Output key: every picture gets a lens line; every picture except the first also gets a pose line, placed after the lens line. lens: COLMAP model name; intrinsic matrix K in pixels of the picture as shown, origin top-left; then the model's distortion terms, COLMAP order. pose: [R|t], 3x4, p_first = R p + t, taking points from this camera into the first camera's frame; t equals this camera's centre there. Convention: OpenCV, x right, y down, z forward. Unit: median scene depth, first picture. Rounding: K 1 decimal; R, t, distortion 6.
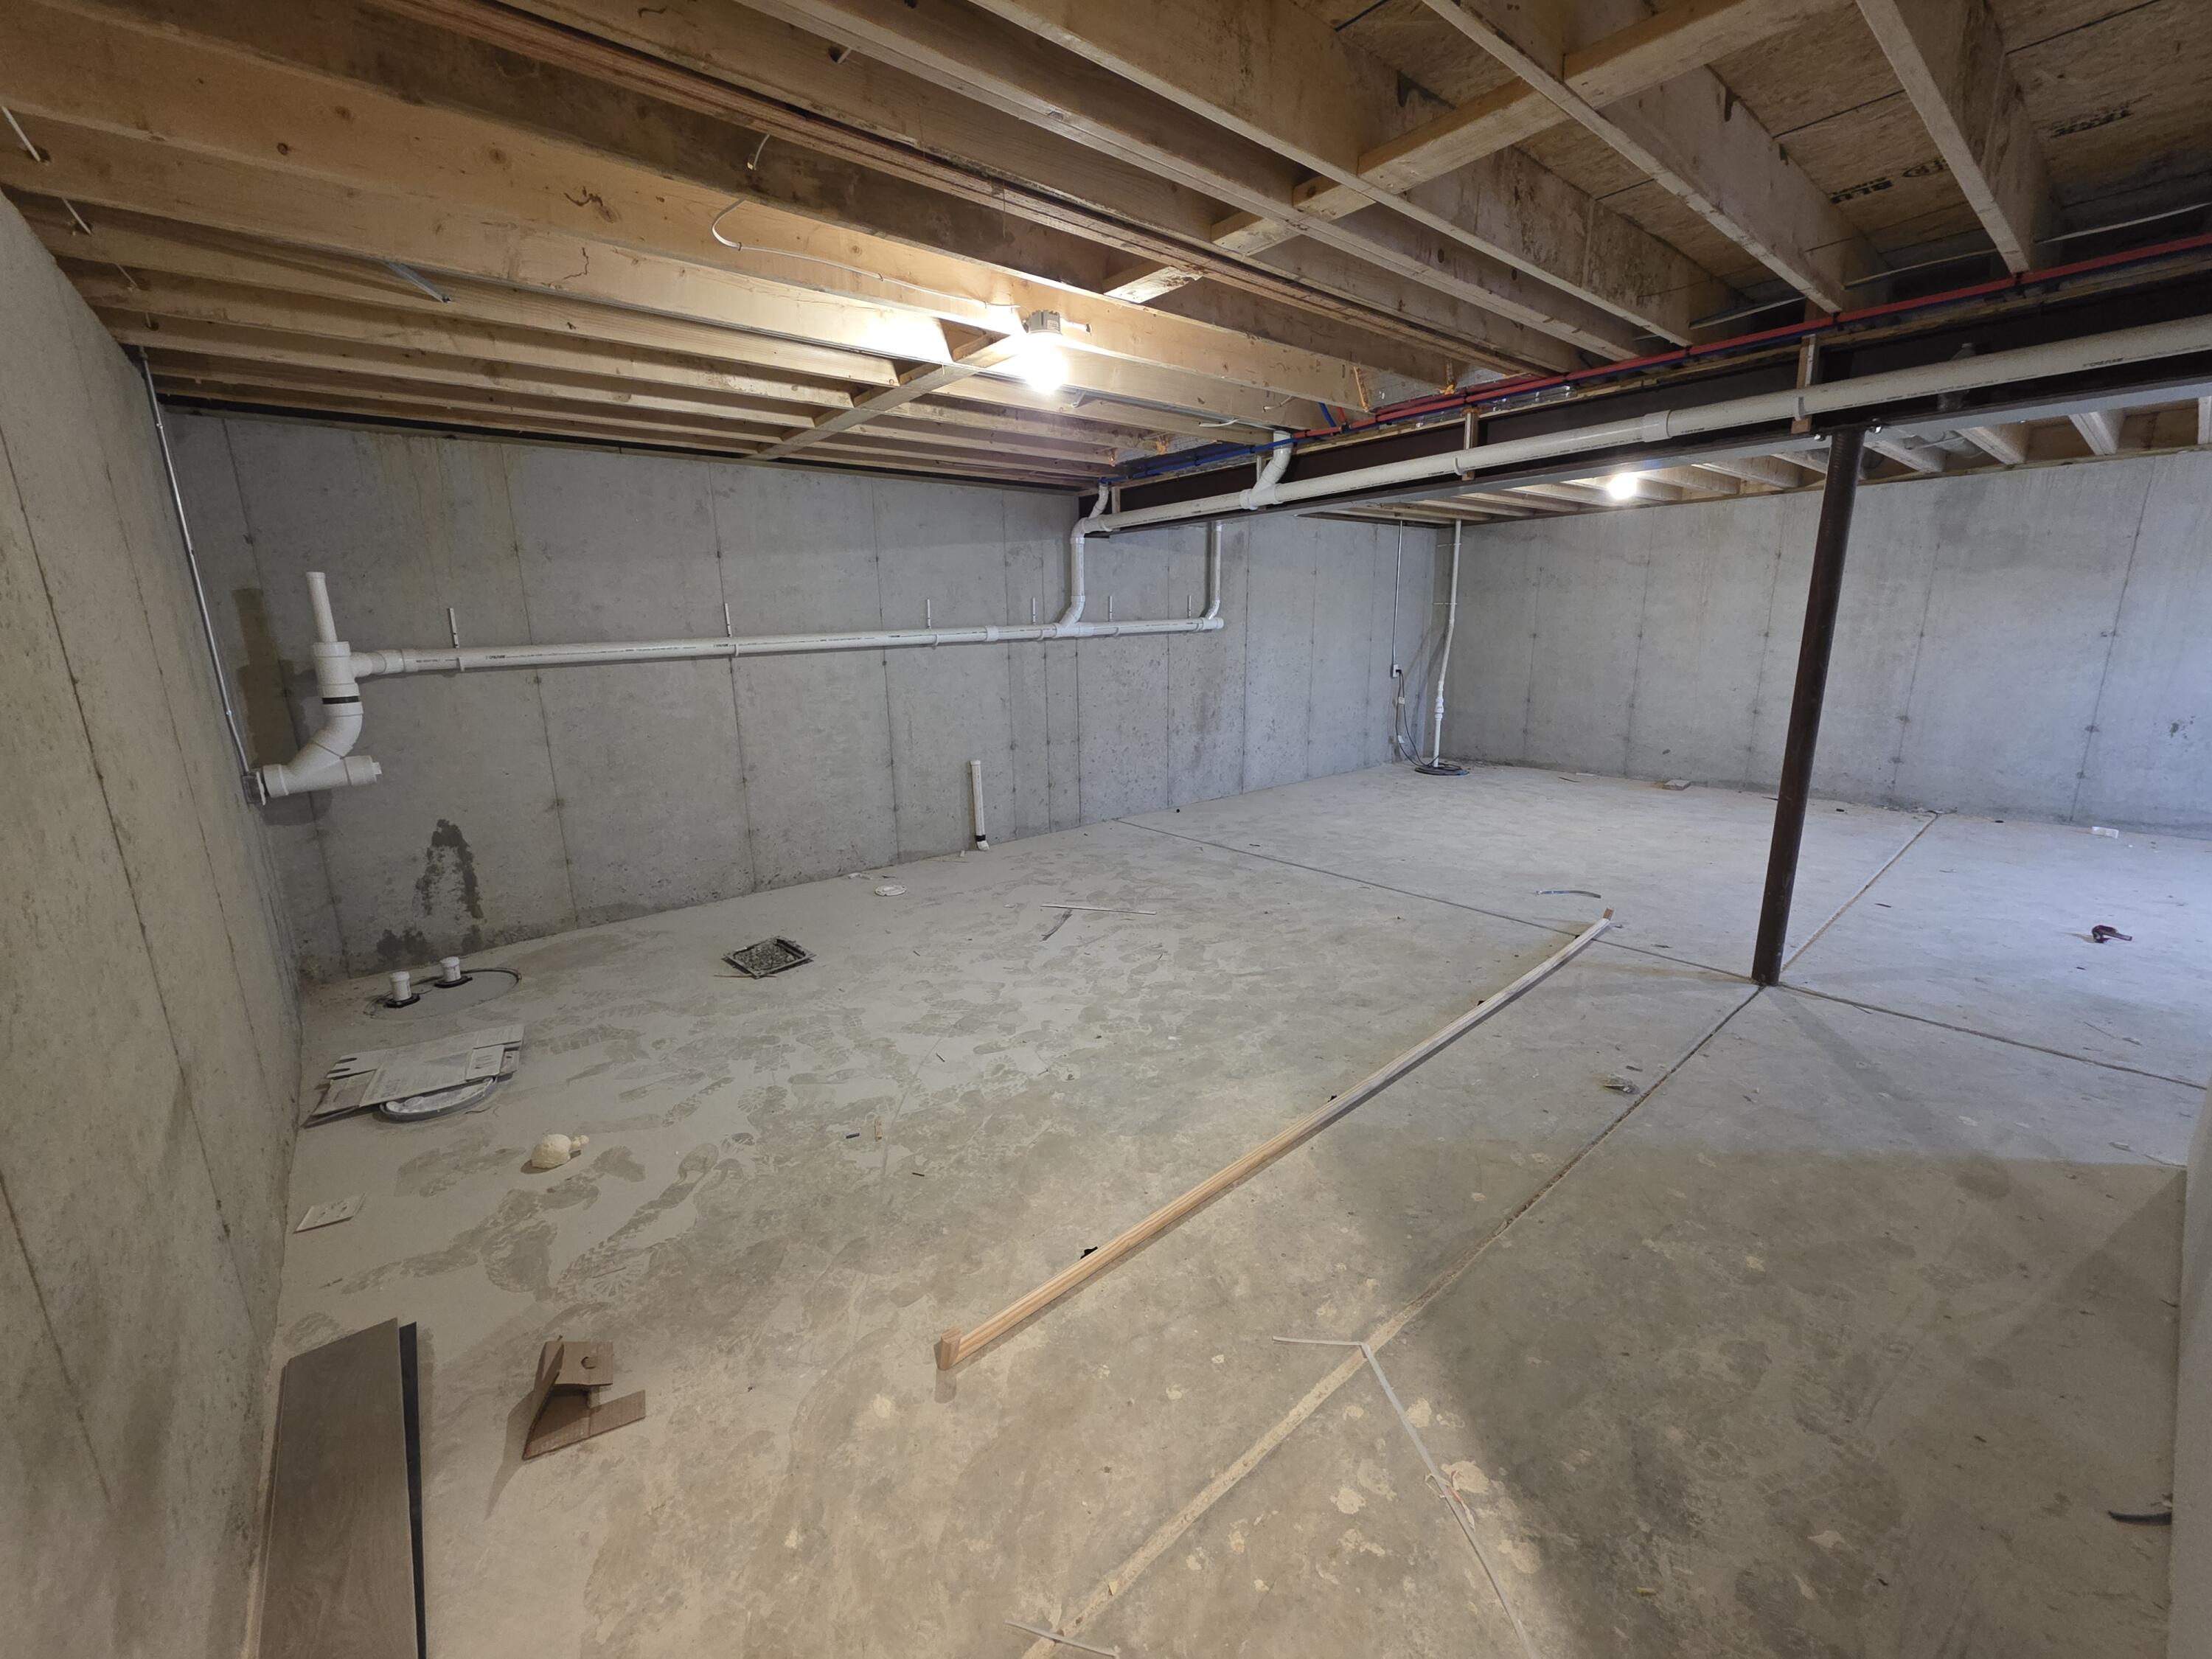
lens RADIAL K [[881.0, 0, 1095.0], [0, 881.0, 833.5], [0, 0, 1]] dist [0.001339, -0.000126]
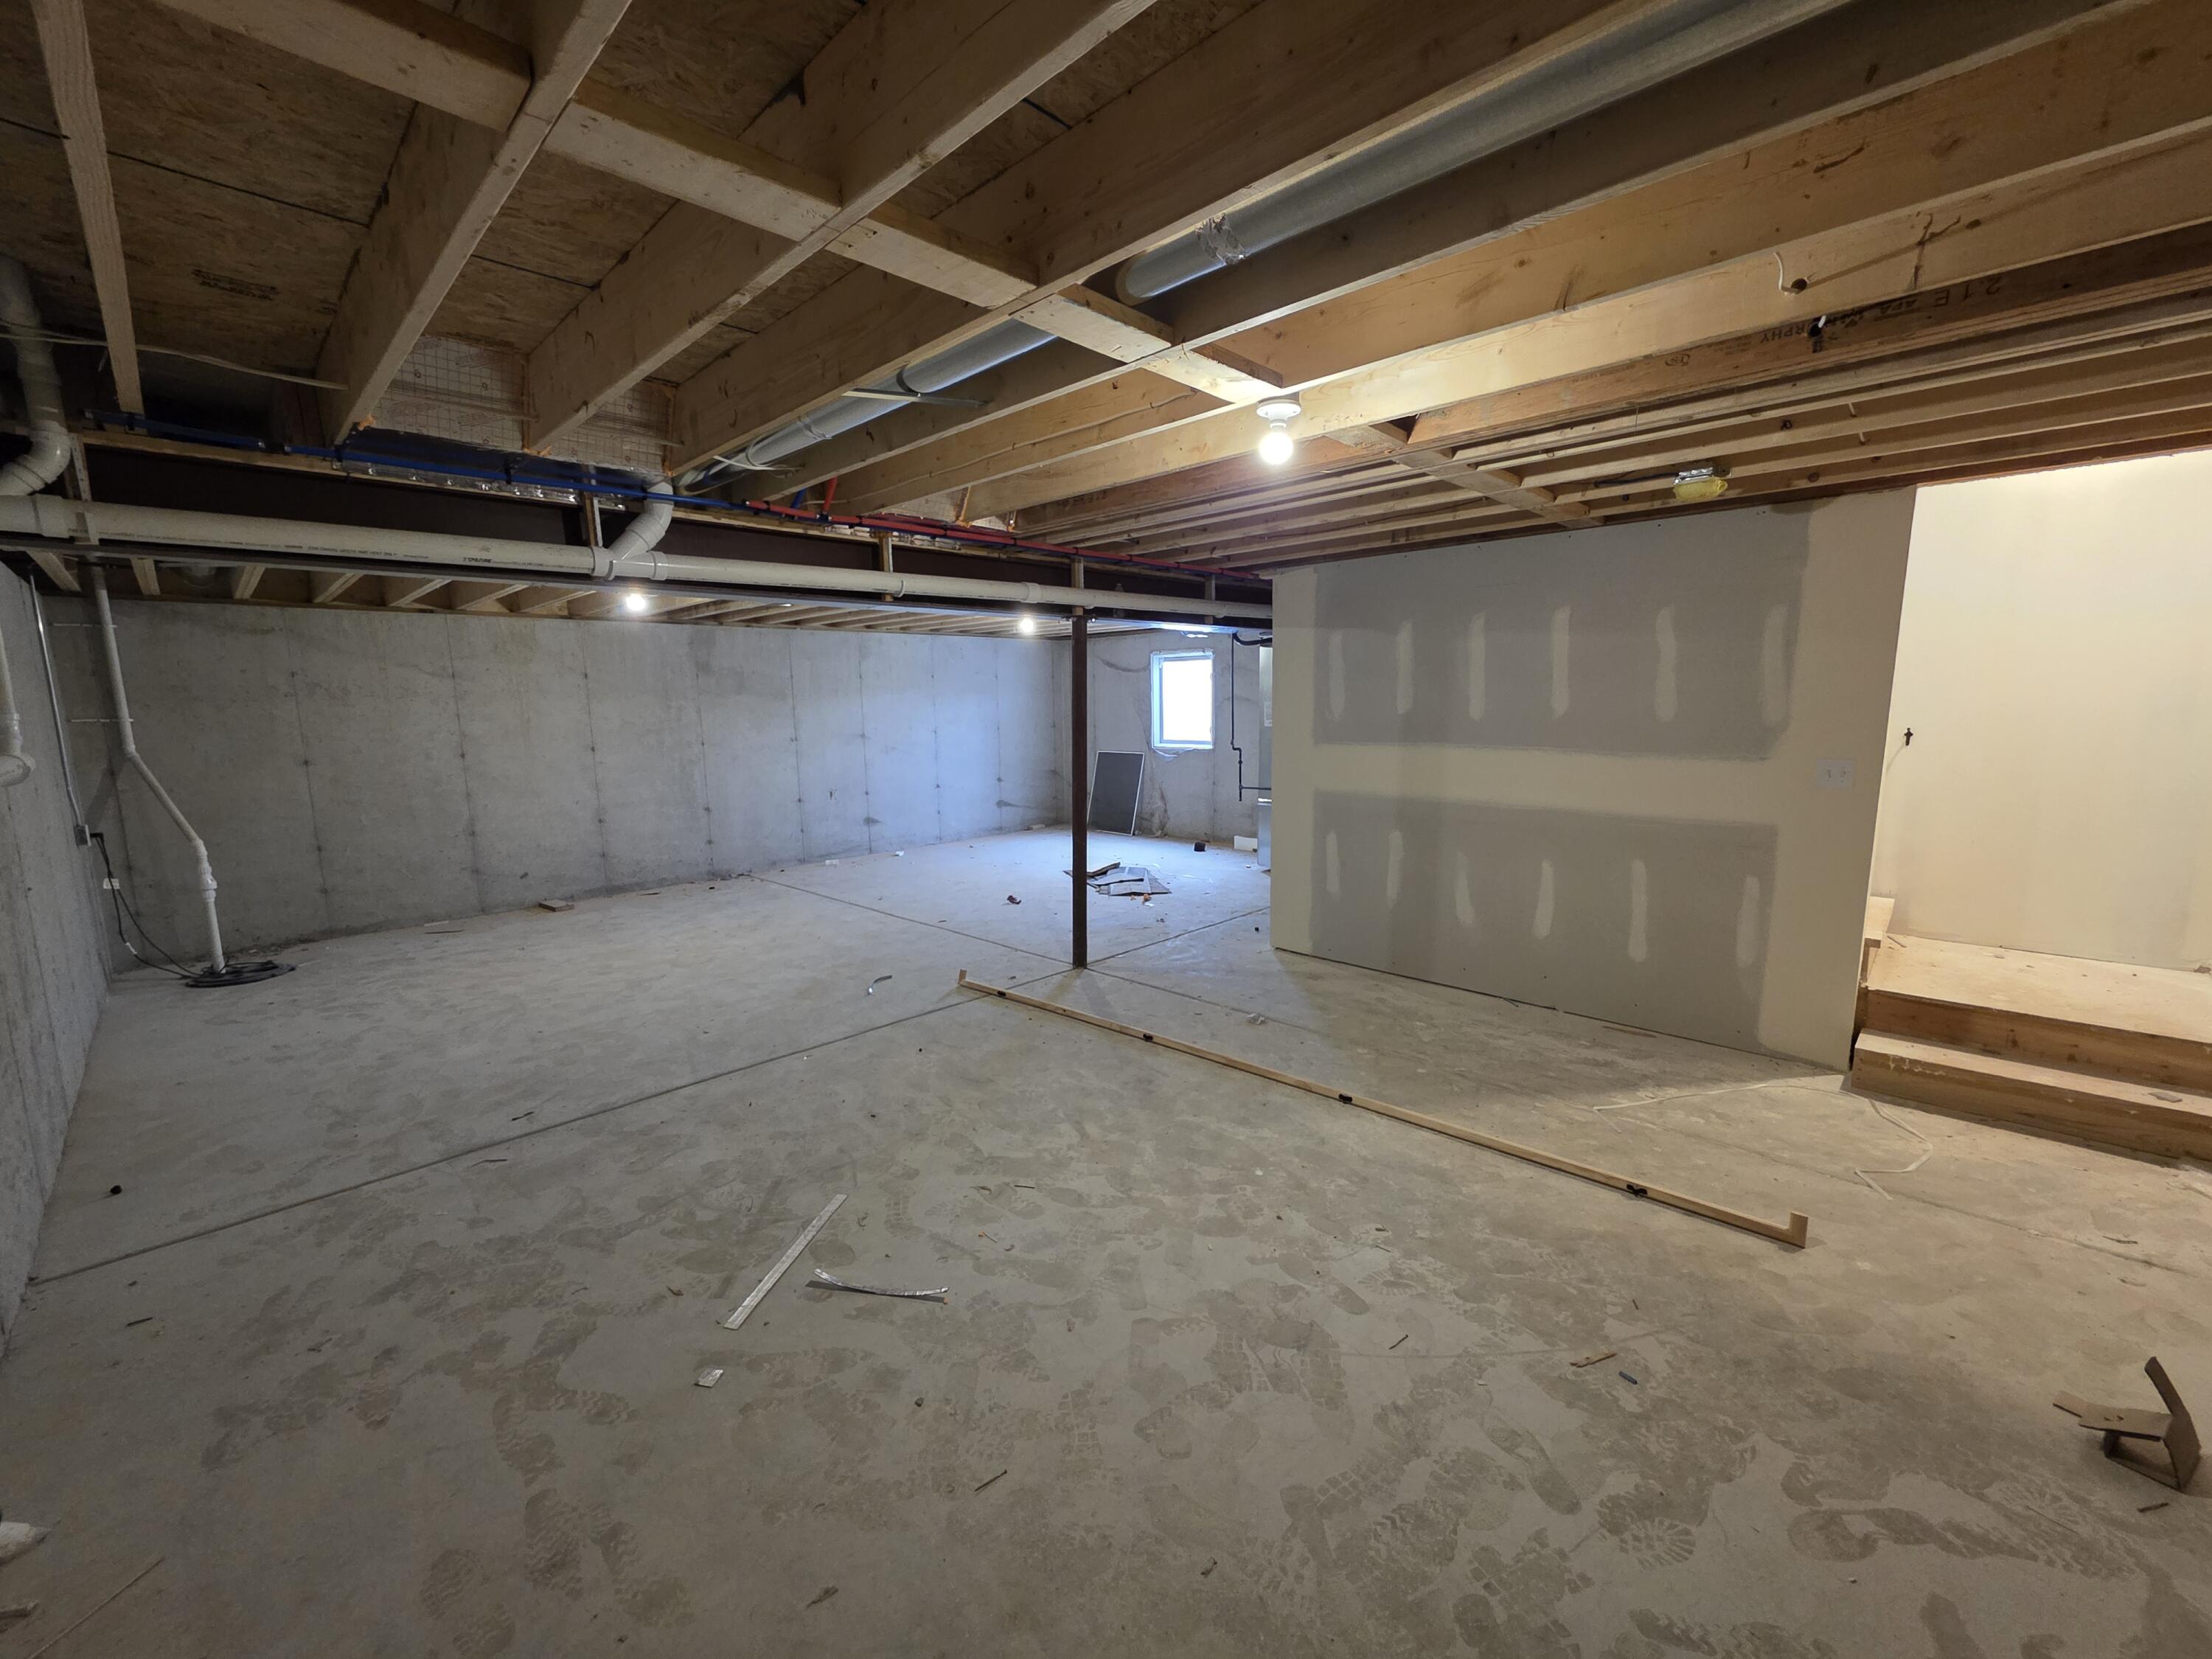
lens RADIAL K [[881.0, 0, 1094.2], [0, 881.0, 827.1], [0, 0, 1]] dist [0.001339, -0.000126]
pose [[-0.098813, -0.121121, 0.987707, -0.658476], [0.250649, 0.957533, 0.142496, -0.252751], [-0.963022, 0.261648, -0.064258, 0.958385]]
